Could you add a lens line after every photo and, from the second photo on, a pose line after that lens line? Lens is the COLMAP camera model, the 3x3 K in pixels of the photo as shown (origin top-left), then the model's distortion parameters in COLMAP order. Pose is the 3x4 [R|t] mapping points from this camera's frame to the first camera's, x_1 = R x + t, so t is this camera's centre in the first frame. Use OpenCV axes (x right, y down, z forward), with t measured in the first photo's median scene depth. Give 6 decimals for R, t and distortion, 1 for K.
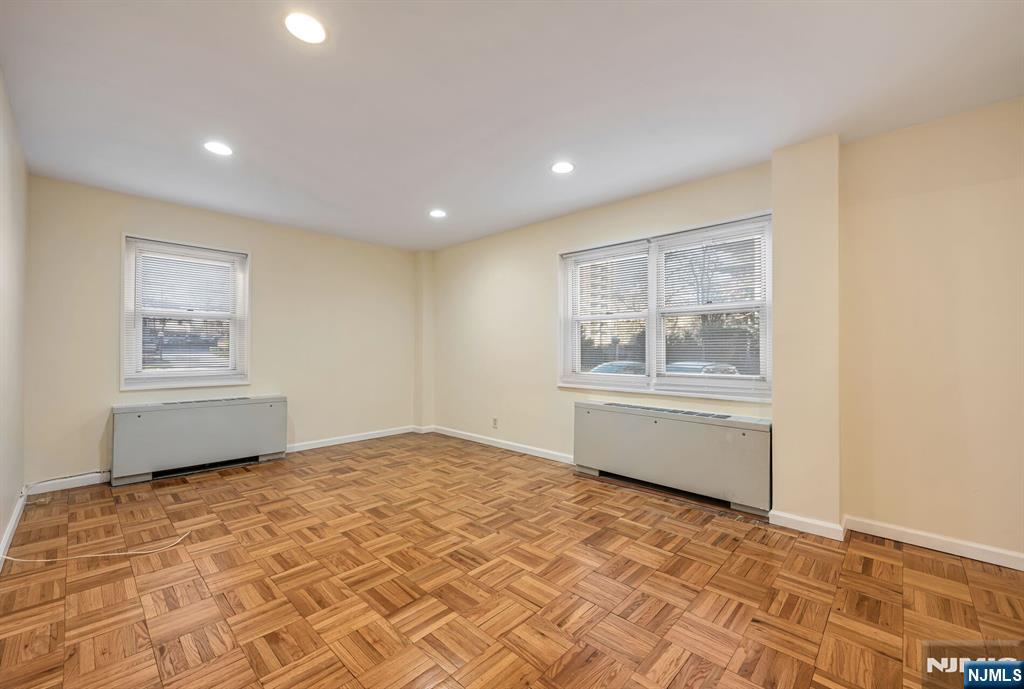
lens RADIAL K [[413.5, 0, 512.0], [0, 413.5, 344.5], [0, 0, 1]] dist [0.000261, -0.000037]
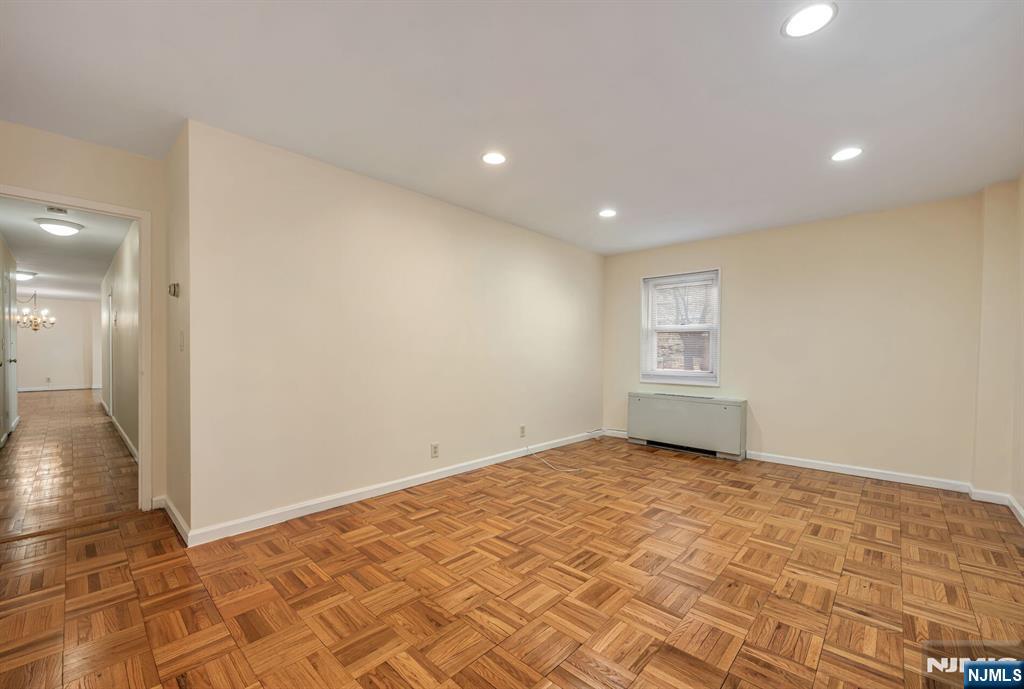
lens RADIAL K [[413.5, 0, 512.0], [0, 413.5, 344.5], [0, 0, 1]] dist [0.000261, -0.000037]
pose [[0.012027, -0.022485, -0.999675, 0.679493], [0.004105, 0.999740, -0.022438, 0.006402], [0.999919, -0.003834, 0.012116, 0.601020]]
